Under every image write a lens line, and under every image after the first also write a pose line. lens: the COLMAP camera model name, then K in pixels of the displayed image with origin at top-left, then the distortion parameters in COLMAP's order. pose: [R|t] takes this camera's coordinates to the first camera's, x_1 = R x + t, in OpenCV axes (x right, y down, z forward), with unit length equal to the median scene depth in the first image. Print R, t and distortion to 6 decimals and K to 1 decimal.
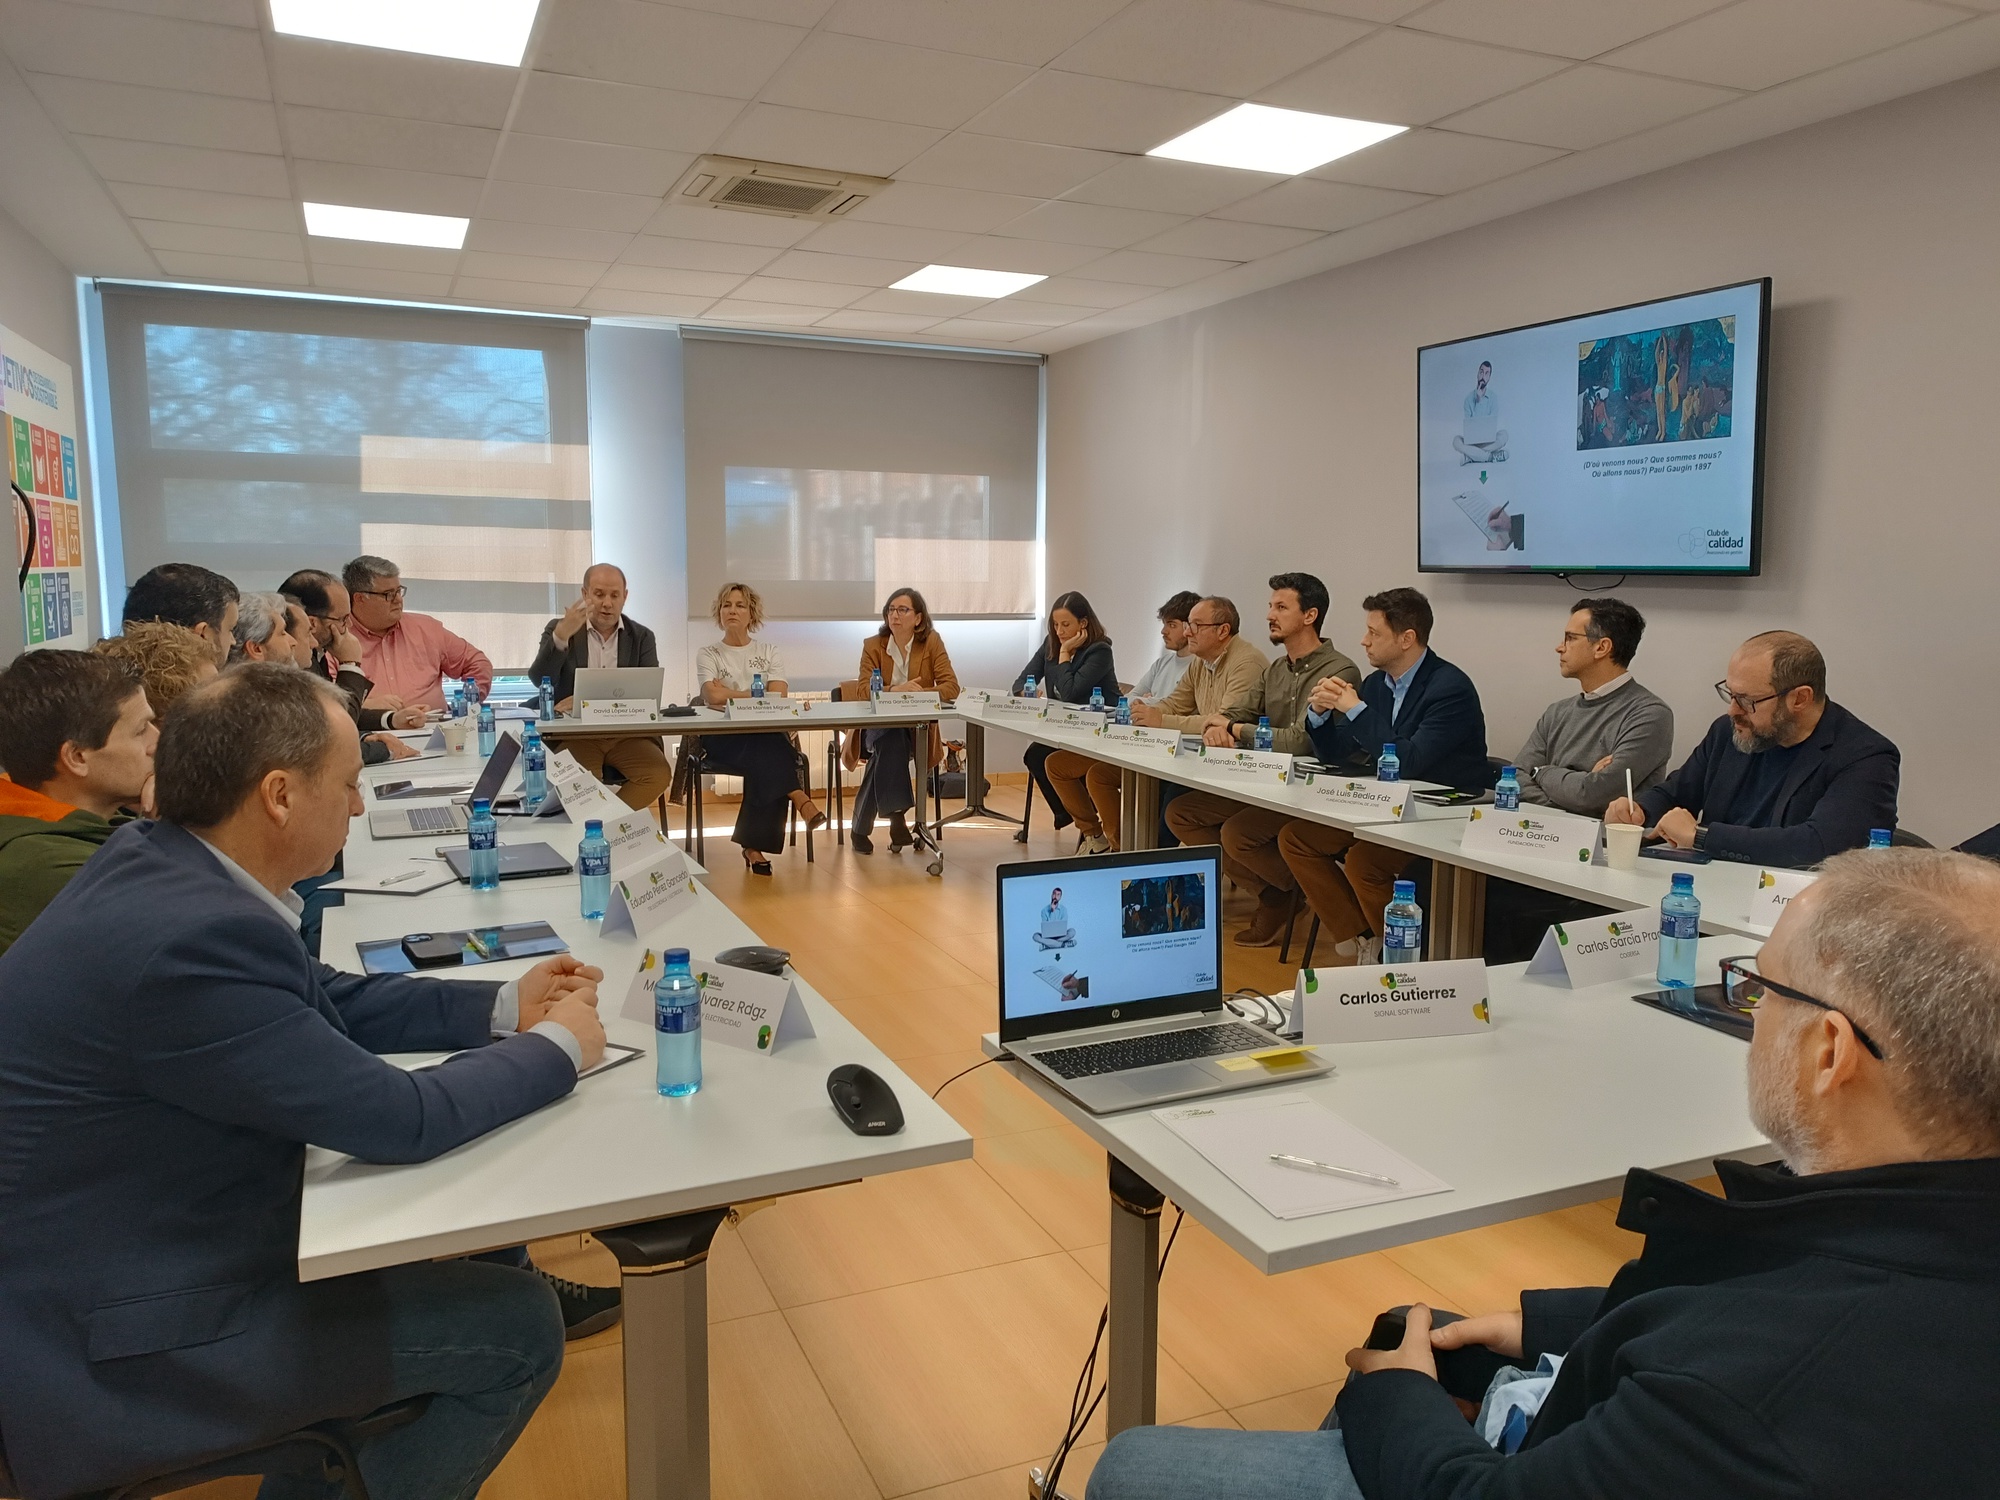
lens RADIAL K [[1425.1, 0, 1000.0], [0, 1425.1, 750.0], [0, 0, 1]] dist [0.074376, -0.084343]
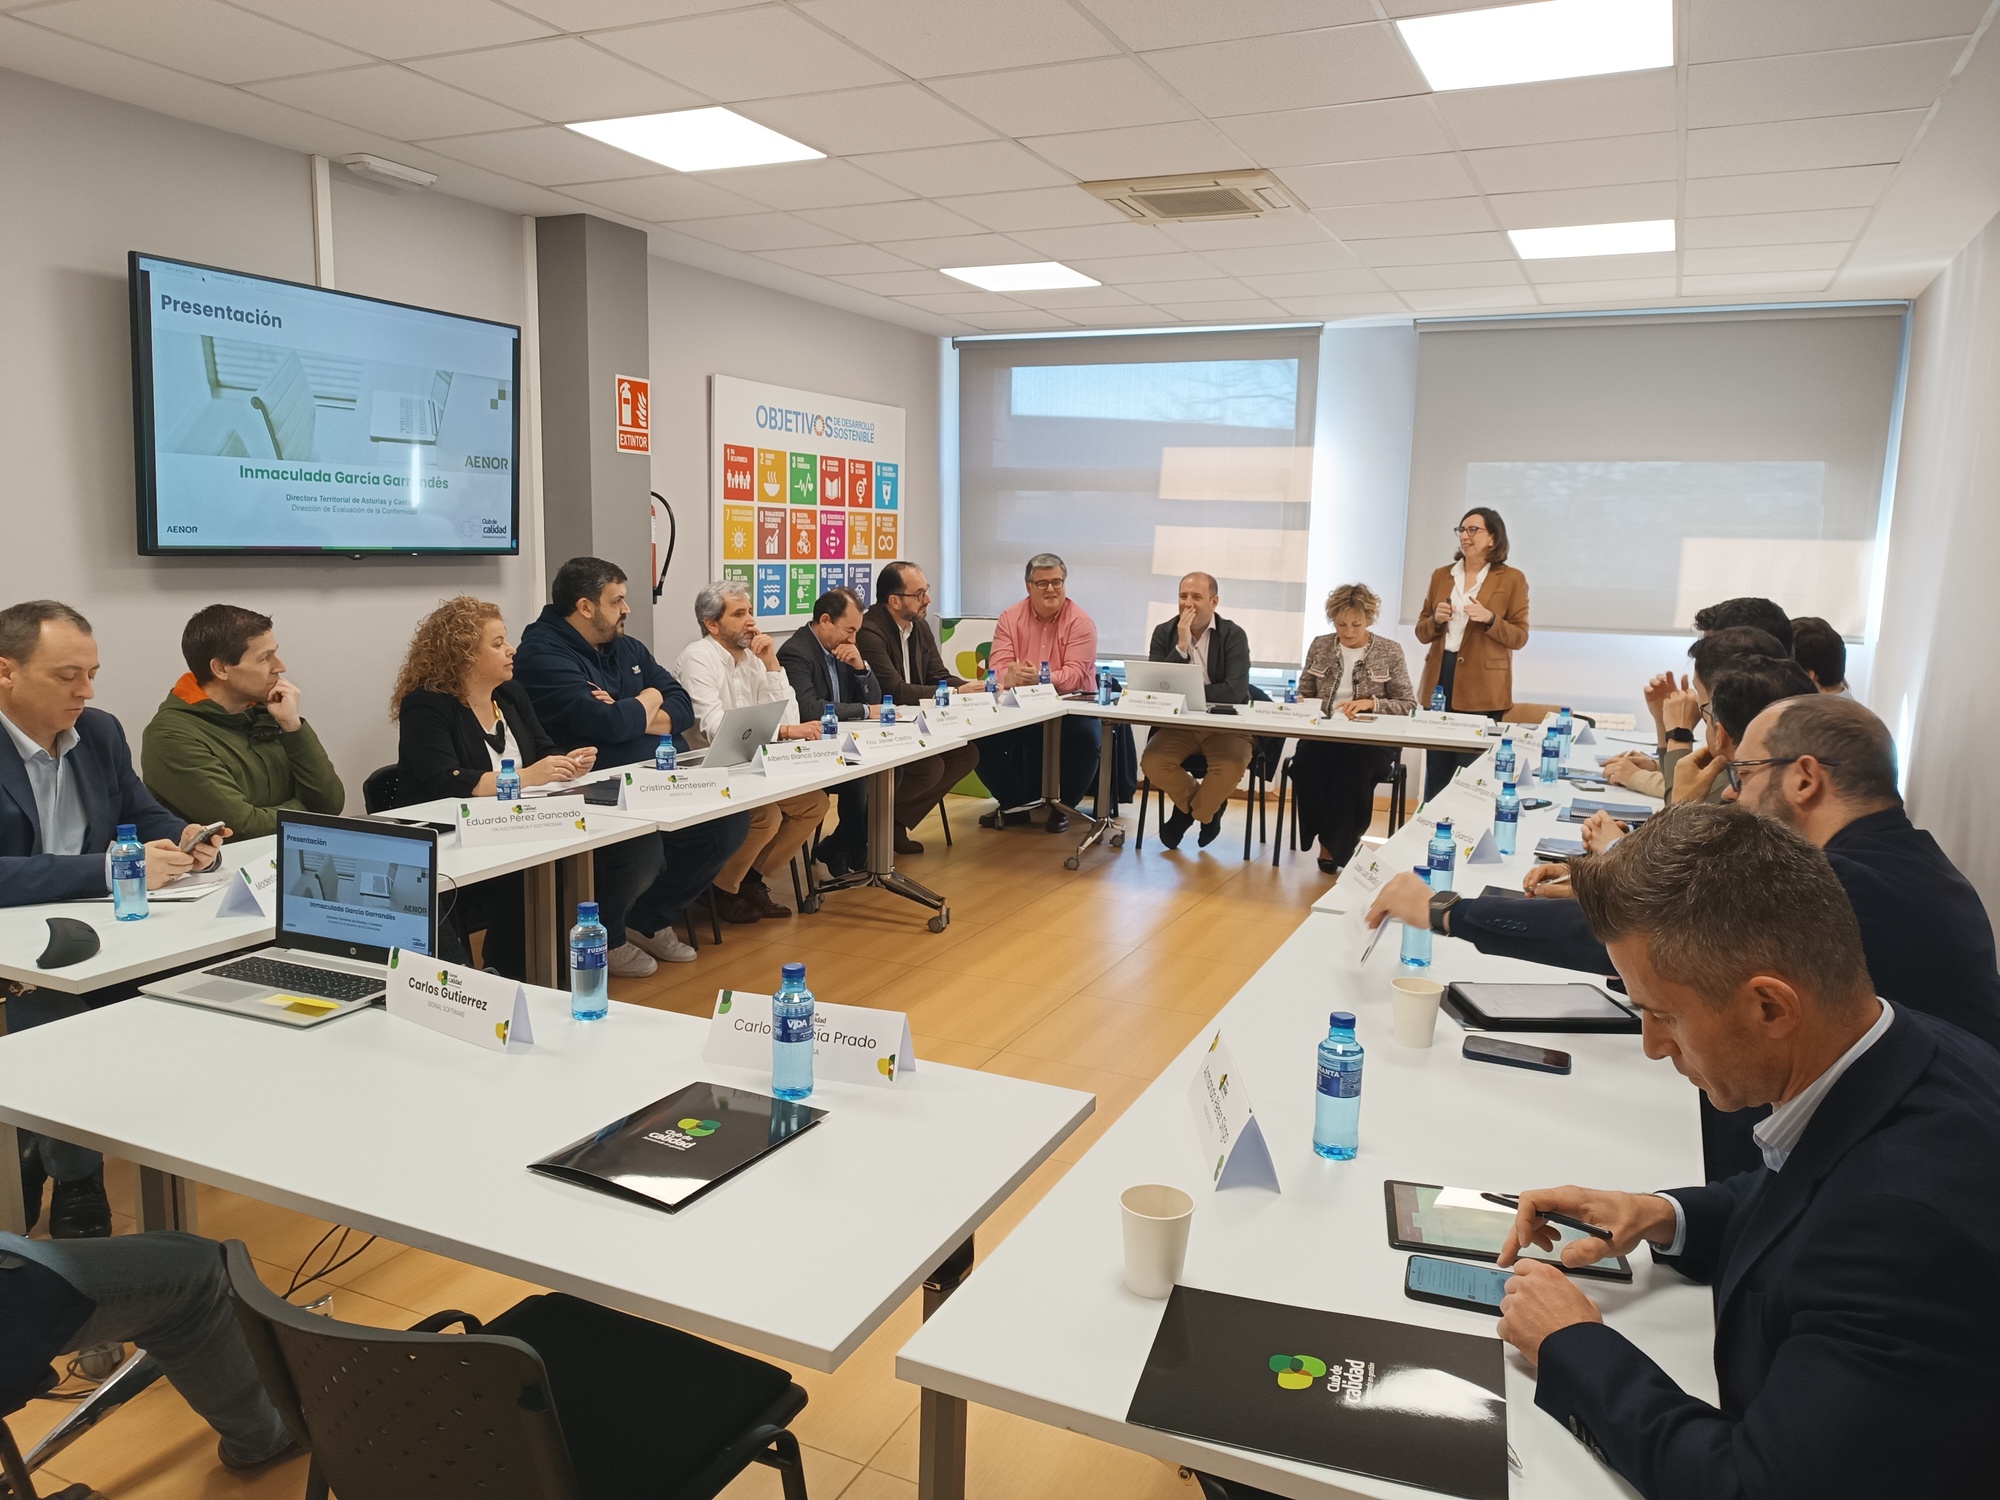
lens RADIAL K [[1427.5, 0, 1000.0], [0, 1427.5, 750.0], [0, 0, 1]] dist [0.125447, 0.000258]
pose [[0.648798, 0.126456, -0.750380, 0.437898], [-0.121540, 0.990657, 0.061862, -0.041284], [0.751191, 0.051065, 0.658106, 0.190847]]
